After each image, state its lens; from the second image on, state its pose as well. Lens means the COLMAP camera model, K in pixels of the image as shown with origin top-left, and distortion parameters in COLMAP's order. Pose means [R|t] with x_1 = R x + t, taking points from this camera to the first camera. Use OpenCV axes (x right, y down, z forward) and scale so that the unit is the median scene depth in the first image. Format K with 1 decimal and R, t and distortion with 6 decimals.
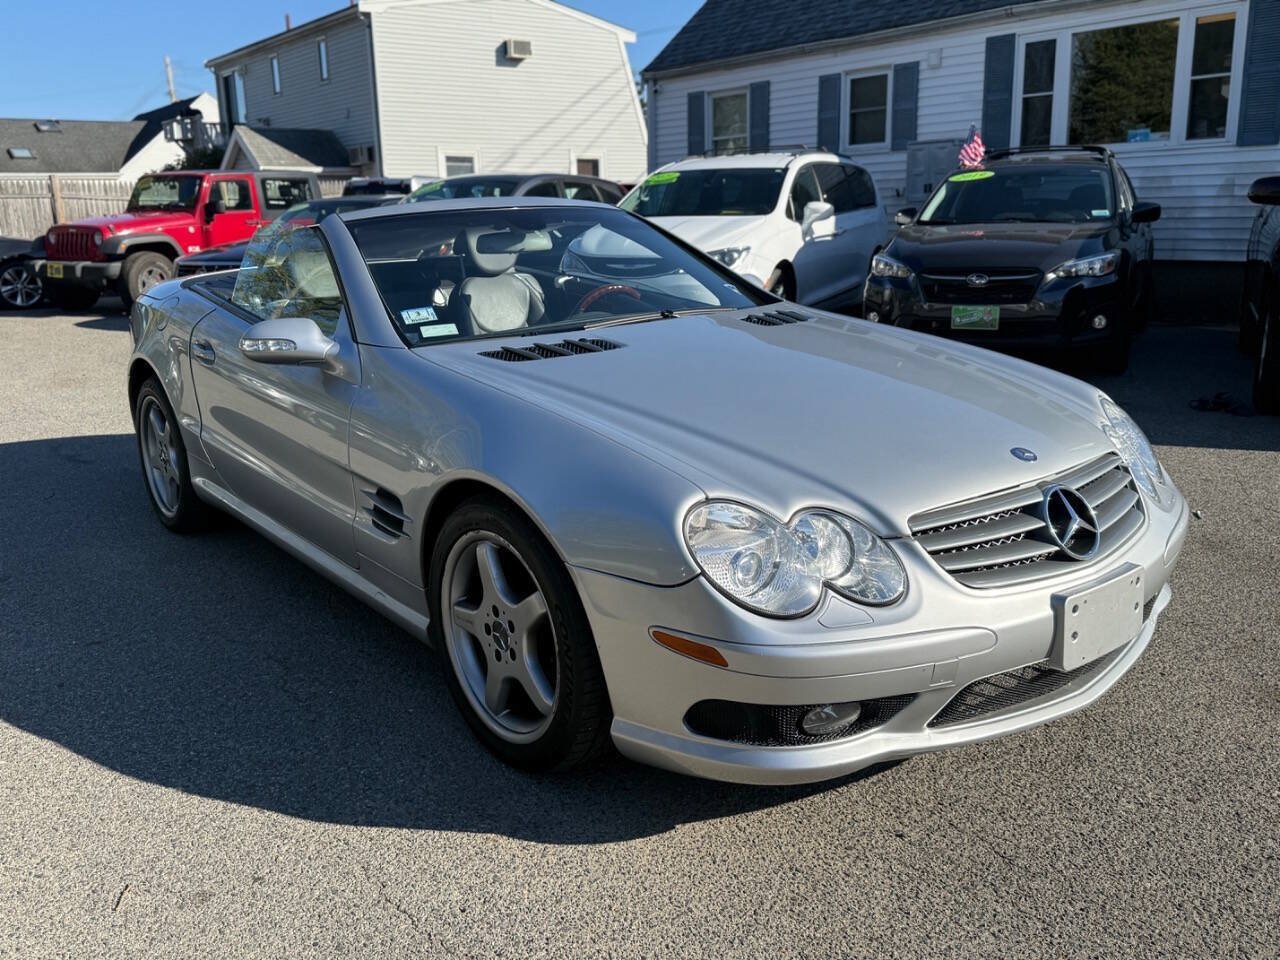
lens RADIAL K [[1122.0, 0, 657.5], [0, 1122.0, 481.2], [0, 0, 1]] dist [0.136345, -0.264397]
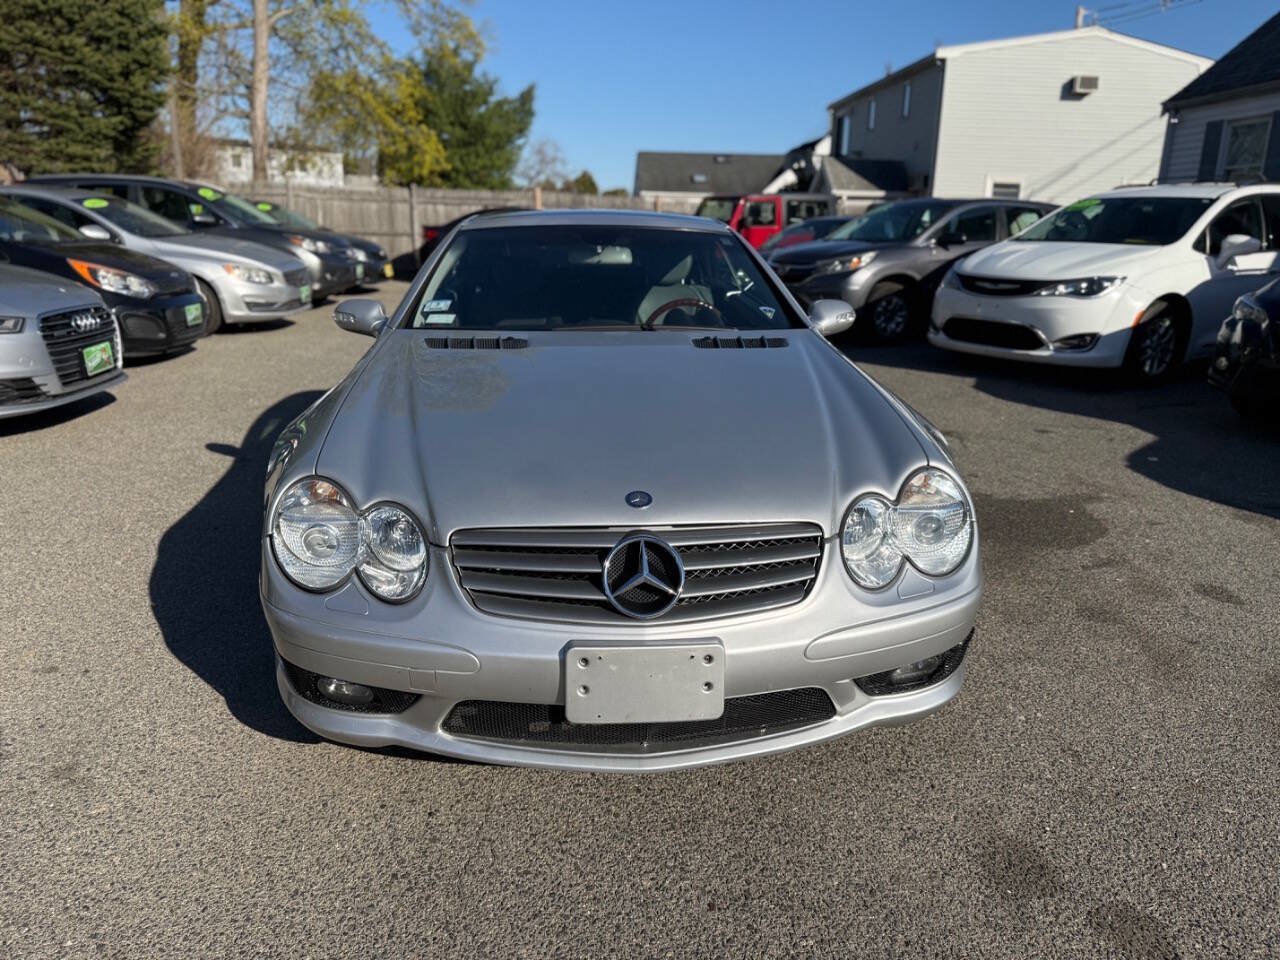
lens RADIAL K [[915.0, 0, 627.4], [0, 915.0, 491.7], [0, 0, 1]] dist [0.024737, -0.033353]
pose [[0.815333, 0.197887, -0.544125, 0.216655], [-0.172558, 0.980124, 0.097885, -0.030085], [0.552680, 0.014084, 0.833274, 0.105195]]
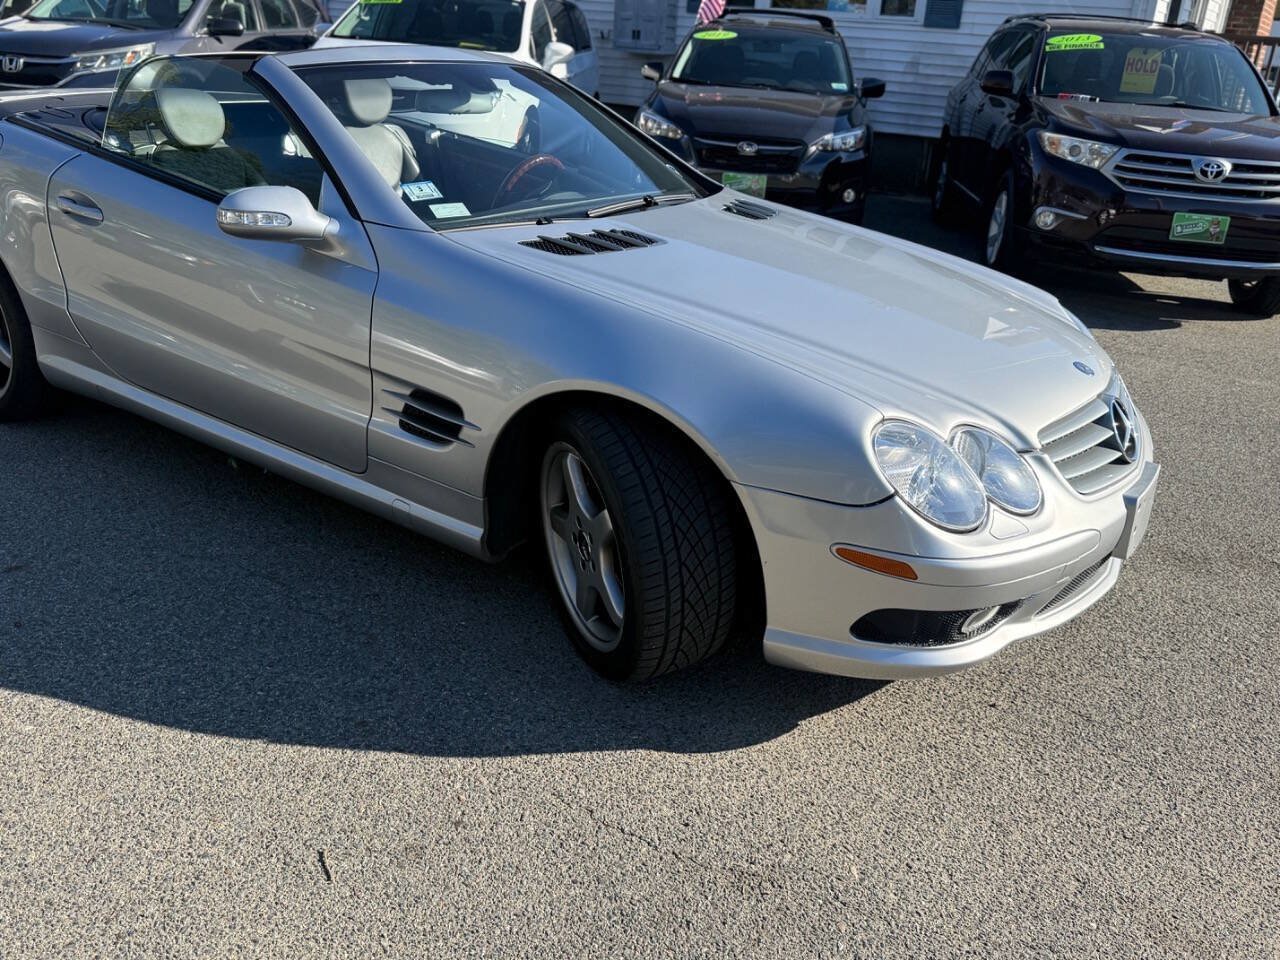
lens RADIAL K [[1154.2, 0, 651.5], [0, 1154.2, 459.9], [0, 0, 1]] dist [0.126199, -0.285376]
pose [[0.942966, -0.021249, 0.332210, -0.134720], [-0.018752, 0.992985, 0.116741, -0.017731], [-0.332361, -0.116312, 0.935953, 0.018861]]
